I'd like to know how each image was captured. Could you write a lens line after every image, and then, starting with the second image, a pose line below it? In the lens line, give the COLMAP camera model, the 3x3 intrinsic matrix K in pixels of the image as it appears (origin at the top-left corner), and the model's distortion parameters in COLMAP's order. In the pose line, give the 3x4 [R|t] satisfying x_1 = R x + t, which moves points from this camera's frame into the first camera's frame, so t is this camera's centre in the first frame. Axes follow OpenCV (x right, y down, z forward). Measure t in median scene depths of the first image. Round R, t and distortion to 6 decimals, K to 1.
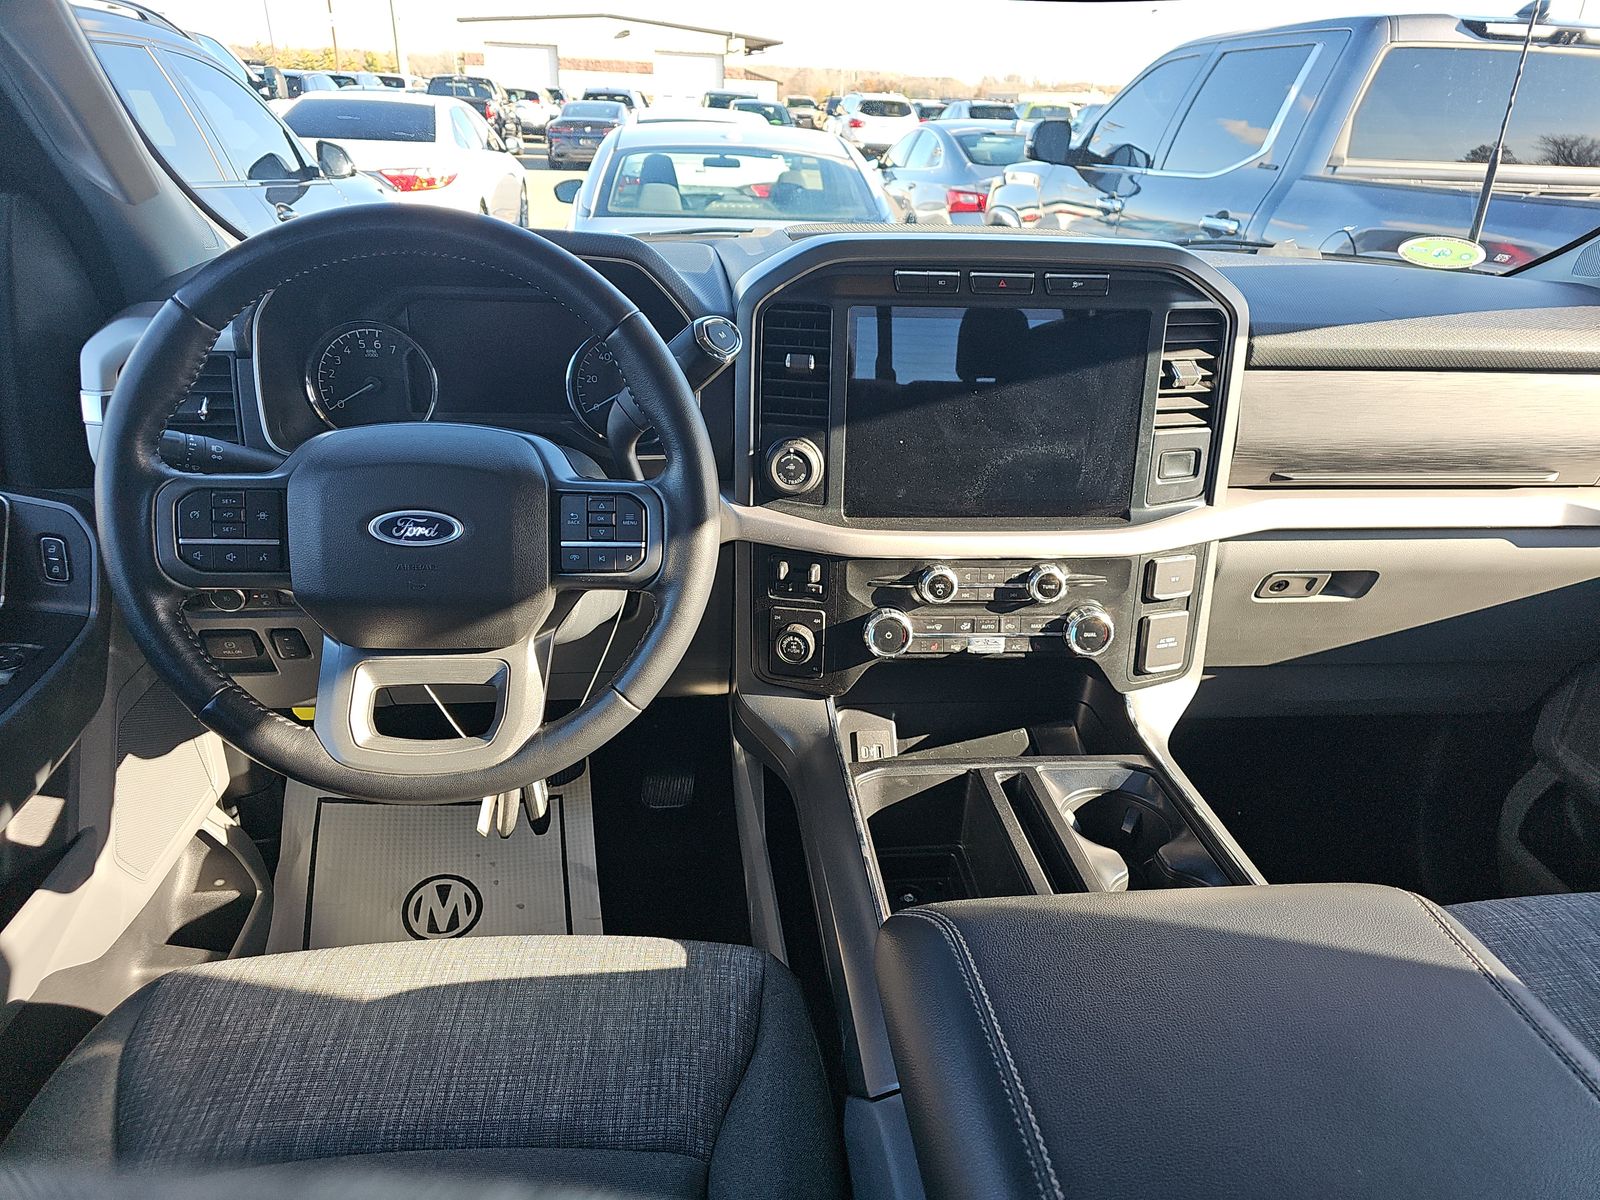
lens RADIAL K [[1077.7, 0, 799.3], [0, 1077.7, 603.1], [0, 0, 1]] dist [0.031434, -0.011037]
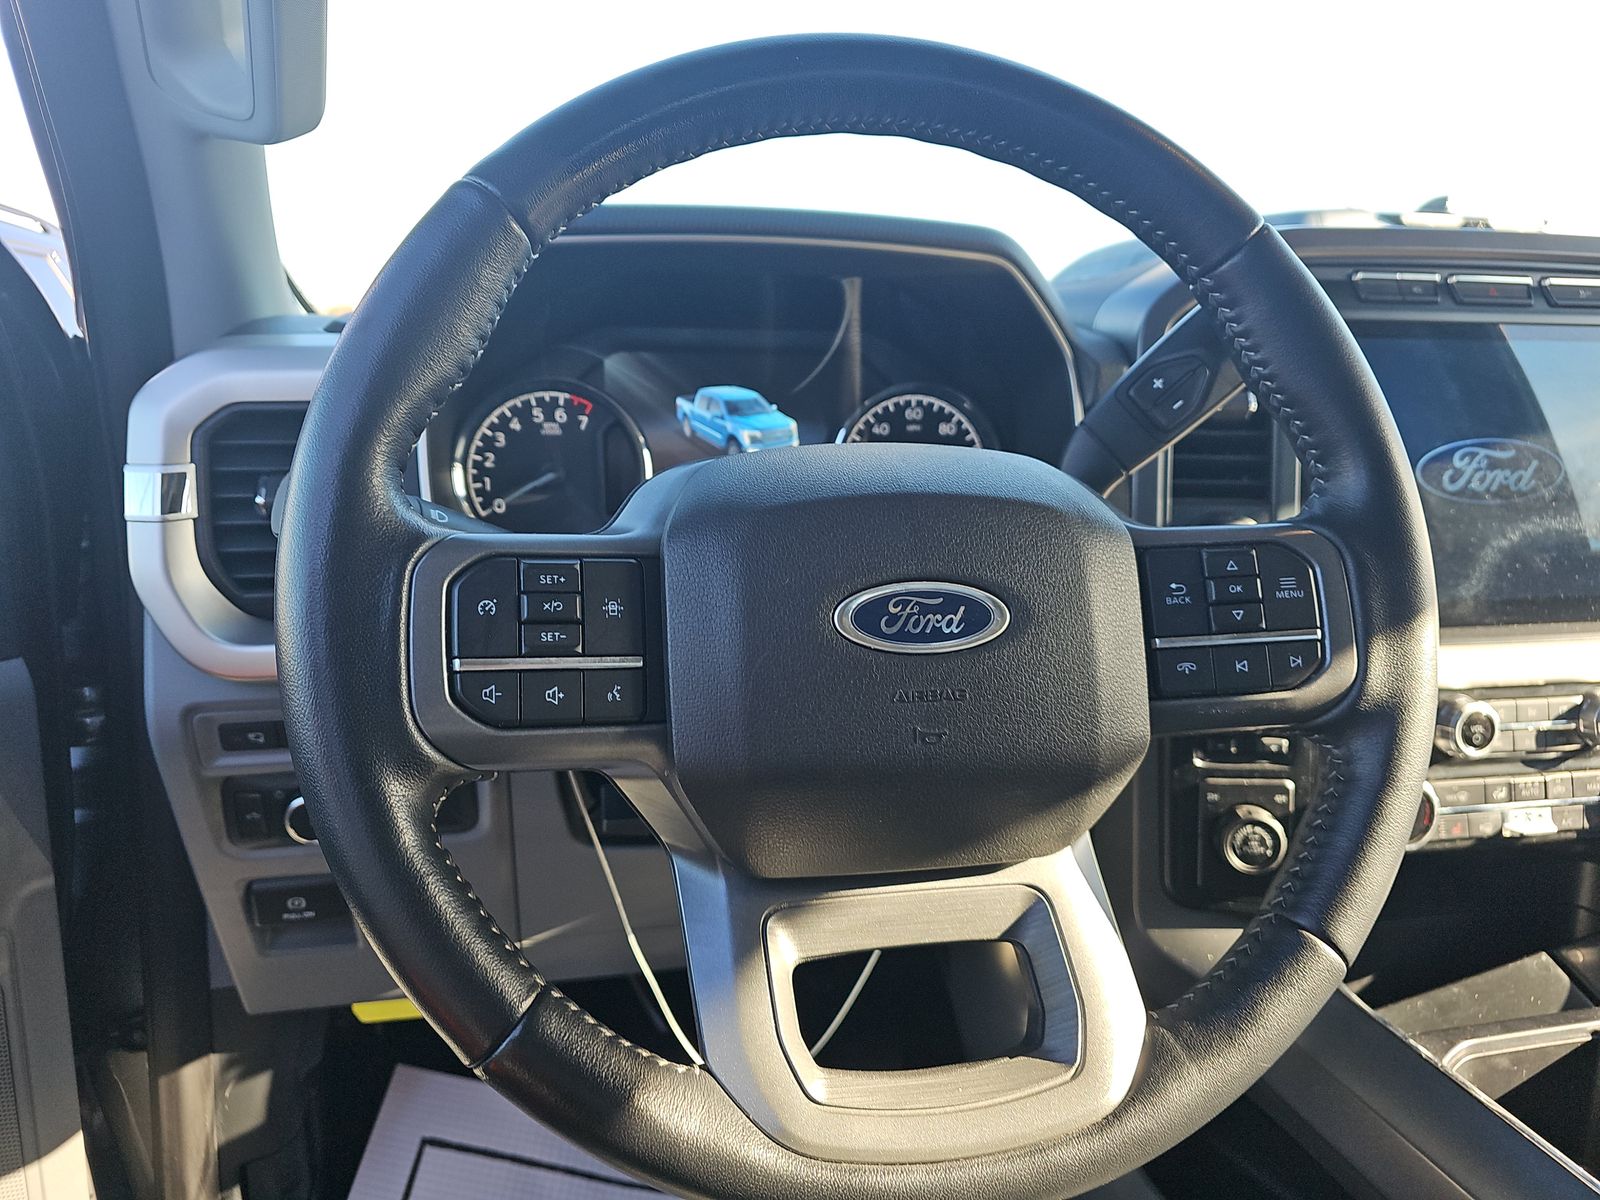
lens RADIAL K [[1077.7, 0, 755.5], [0, 1077.7, 577.3], [0, 0, 1]] dist [0.031434, -0.011037]
pose [[0.993090, -0.041615, 0.109724, -0.363335], [0.065816, 0.971628, -0.227171, 0.015445], [-0.097158, 0.232823, 0.967654, 0.391252]]
